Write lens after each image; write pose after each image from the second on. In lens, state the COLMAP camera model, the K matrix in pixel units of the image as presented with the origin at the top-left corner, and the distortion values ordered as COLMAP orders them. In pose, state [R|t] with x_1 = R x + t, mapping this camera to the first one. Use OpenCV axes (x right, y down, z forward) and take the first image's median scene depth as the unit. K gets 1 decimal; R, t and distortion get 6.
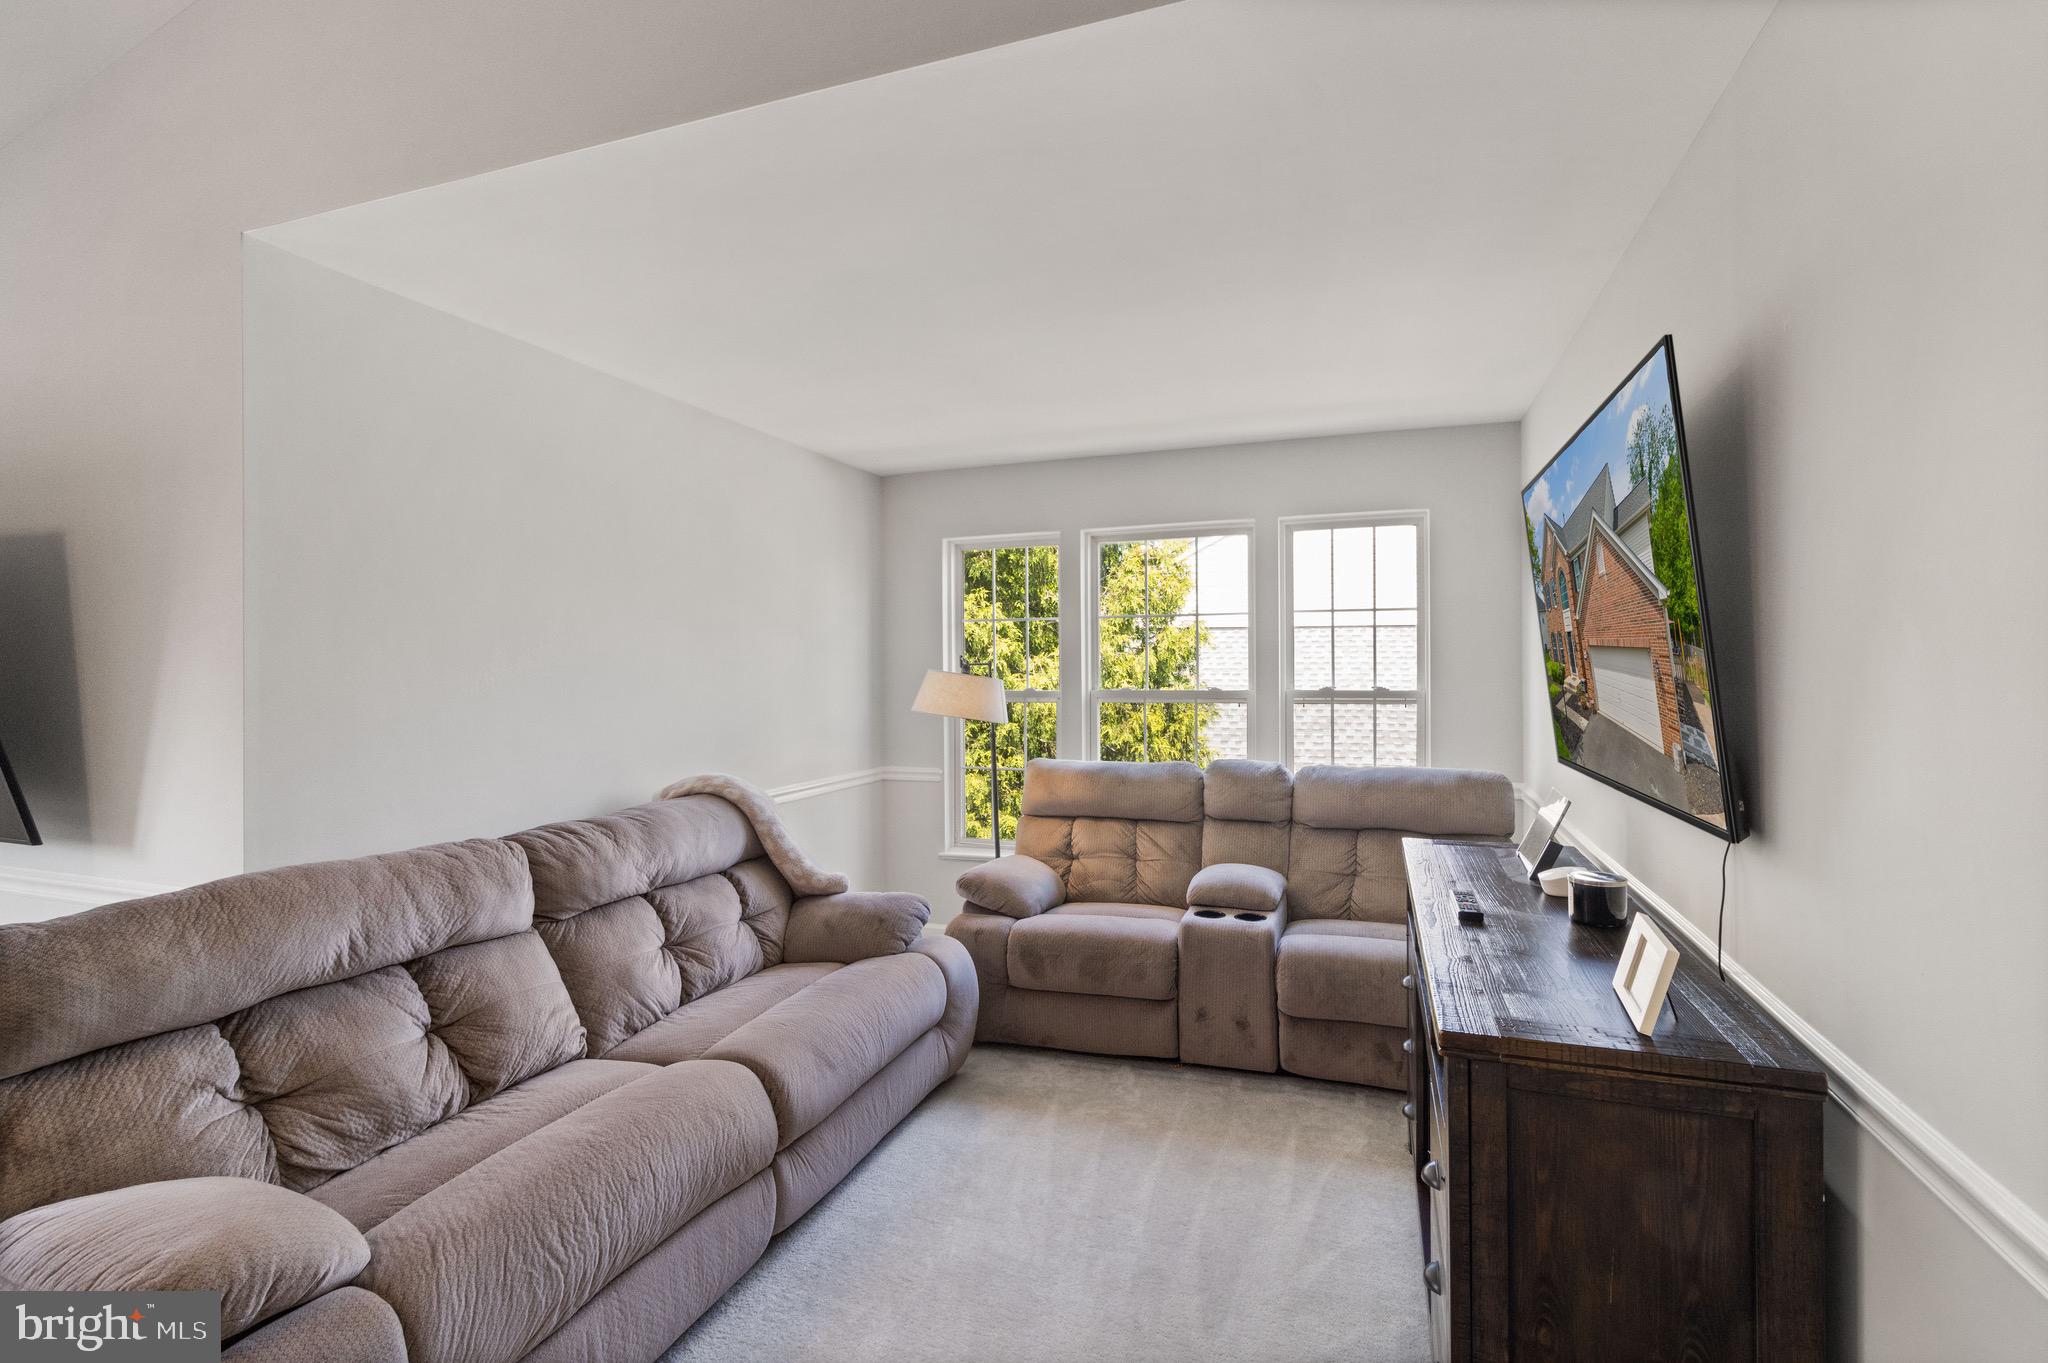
lens RADIAL K [[964.1, 0, 1026.4], [0, 964.1, 653.7], [0, 0, 1]] dist [-0.001255, -0.000467]
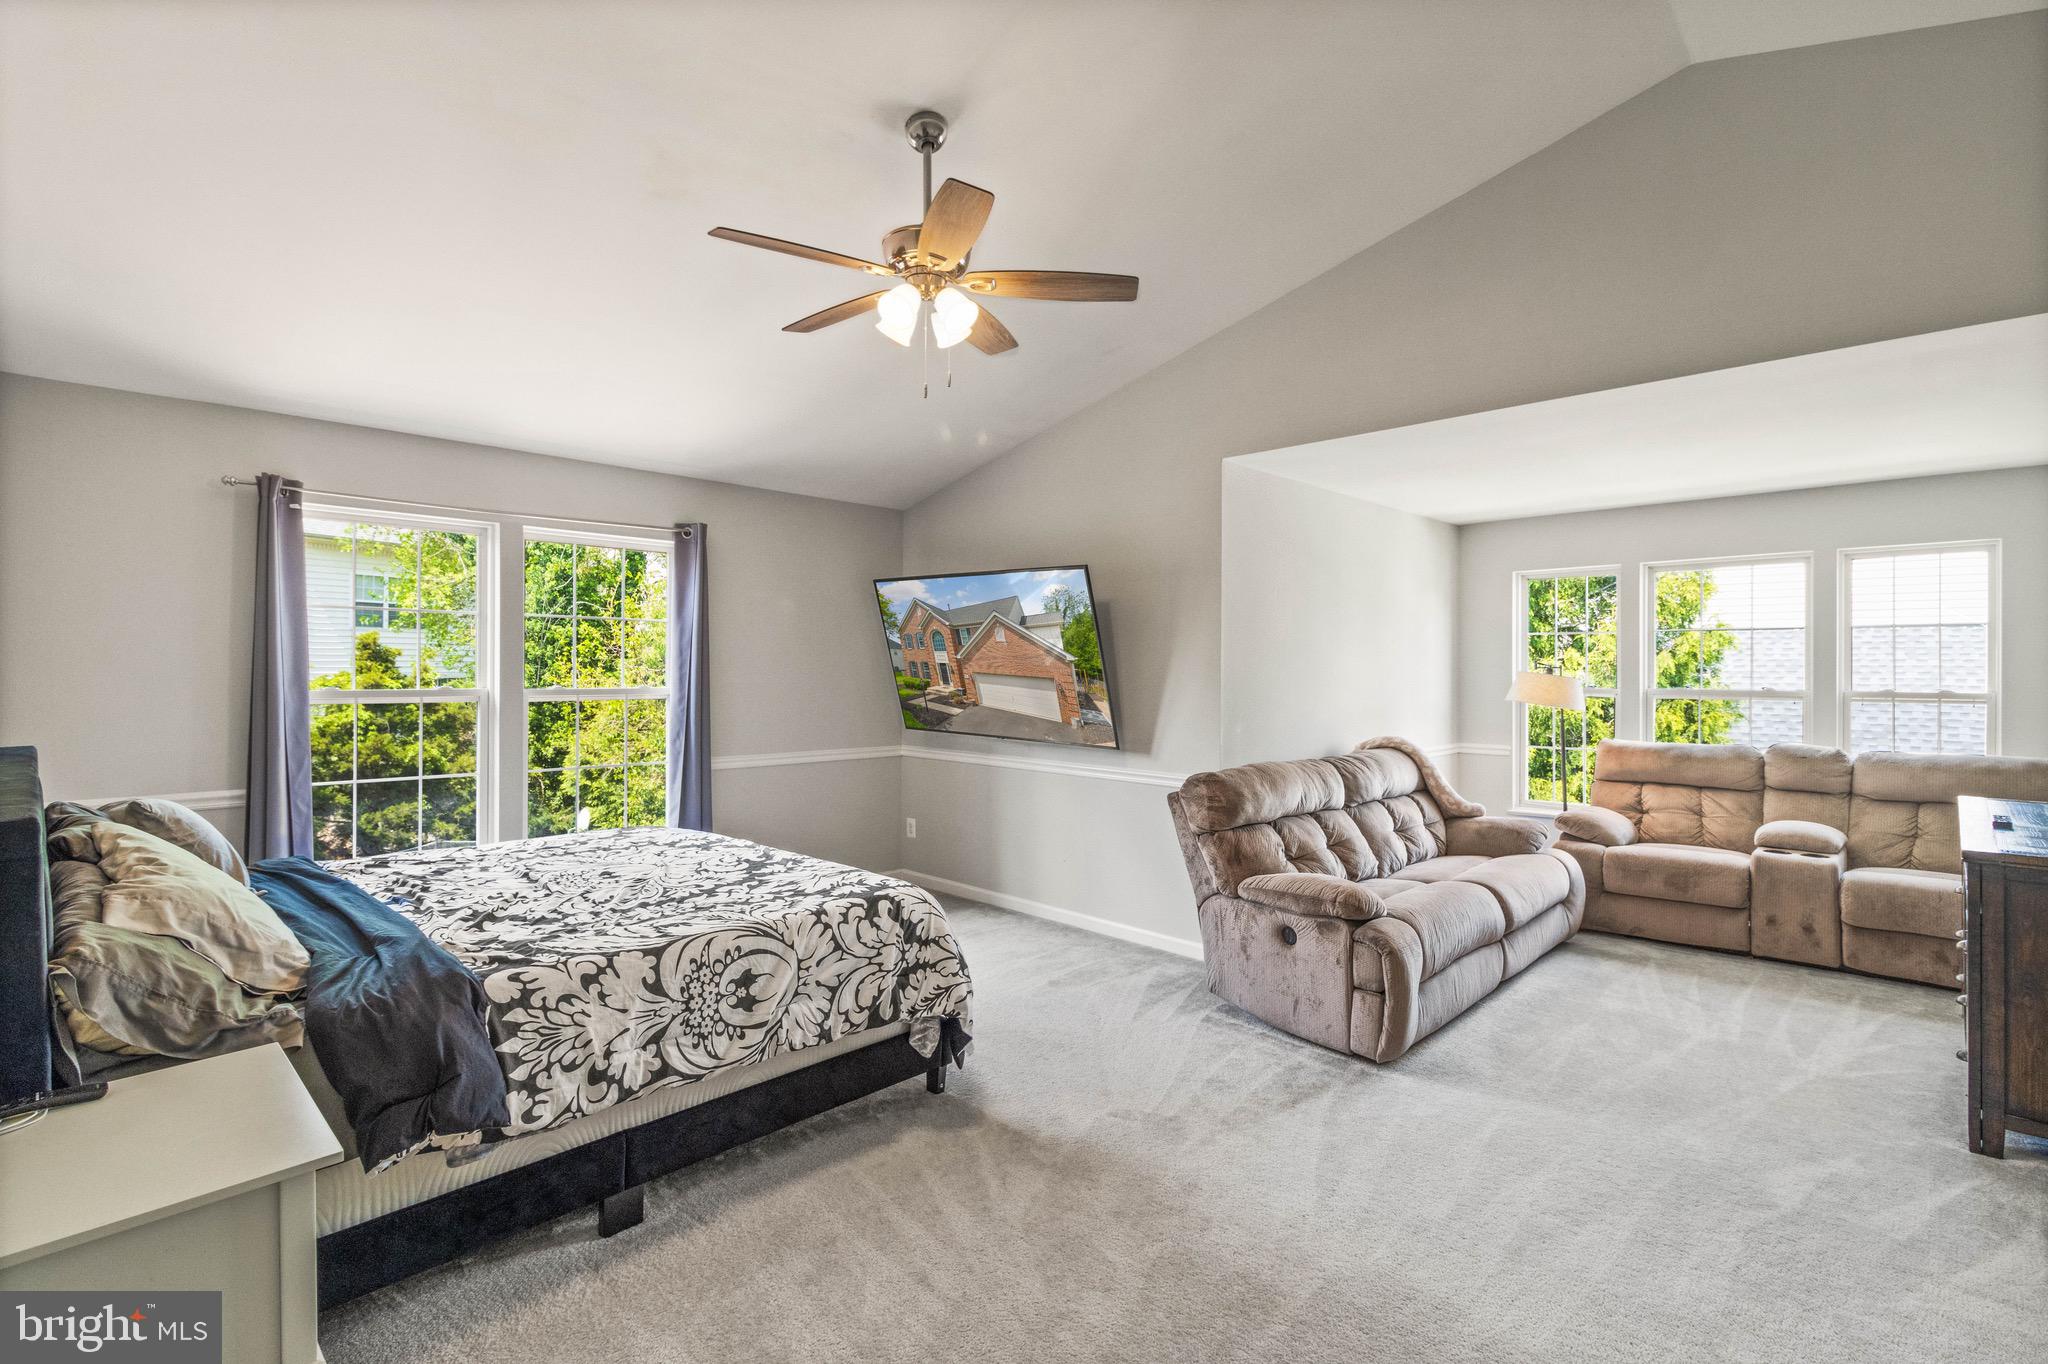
lens RADIAL K [[955.5, 0, 1022.5], [0, 955.5, 656.5], [0, 0, 1]] dist [-0.001484, 0.000774]
pose [[0.909001, 0.004008, -0.416775, -0.225021], [-0.001846, 0.999983, 0.005591, -0.013750], [0.416790, -0.004312, 0.908992, -0.693488]]
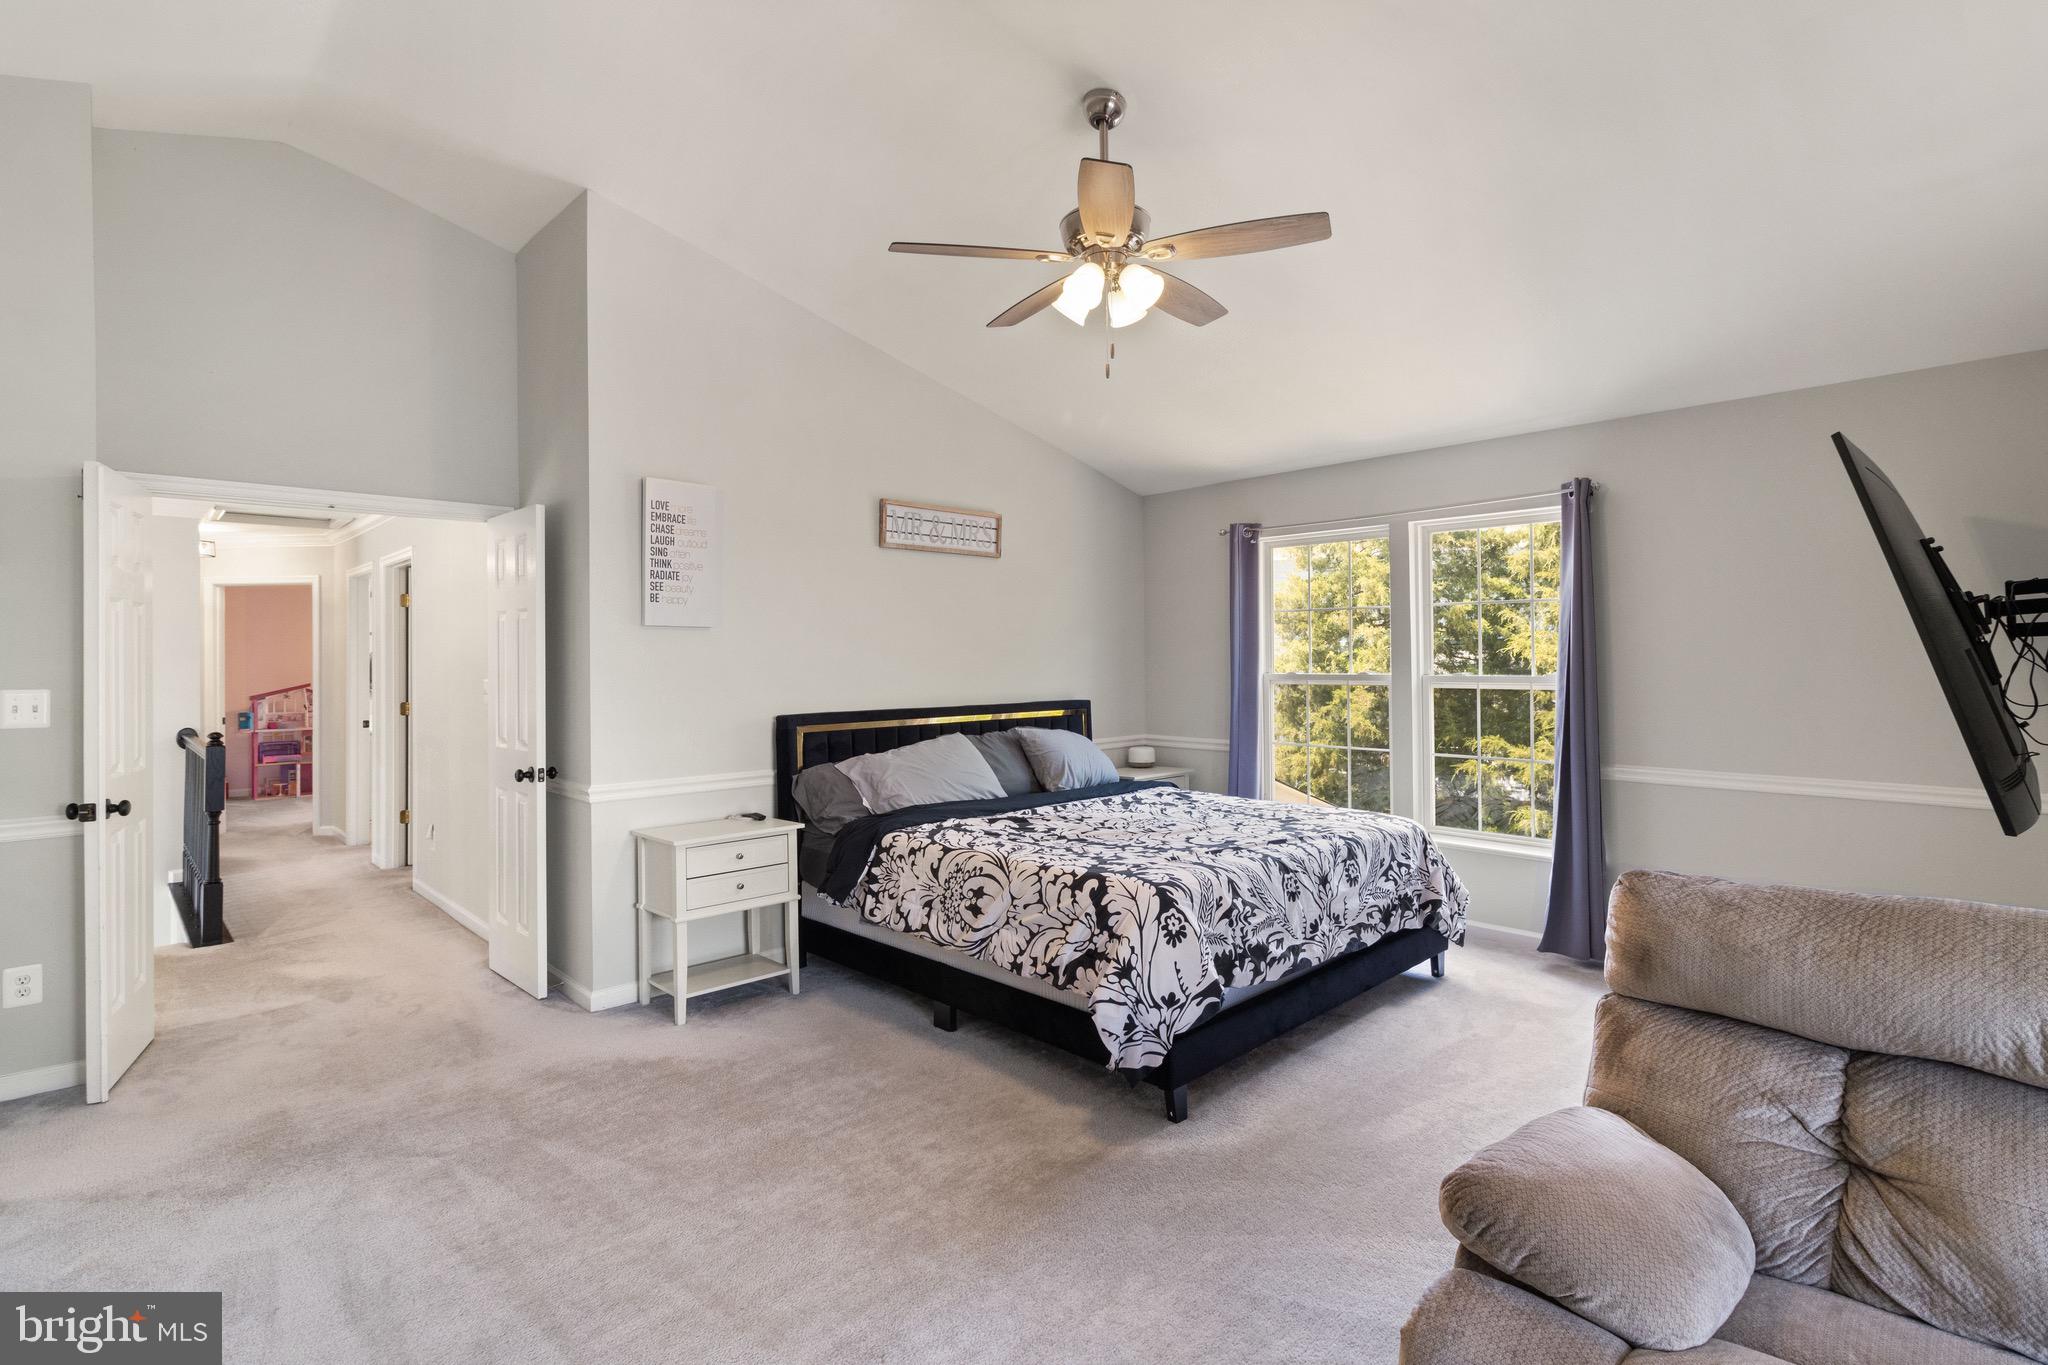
lens RADIAL K [[964.1, 0, 1026.4], [0, 964.1, 654.7], [0, 0, 1]] dist [-0.001255, -0.000467]
pose [[-0.438697, -0.001060, -0.898635, 0.156267], [0.021211, 0.999708, -0.011534, 0.012422], [0.898385, -0.024121, -0.438546, 0.435887]]
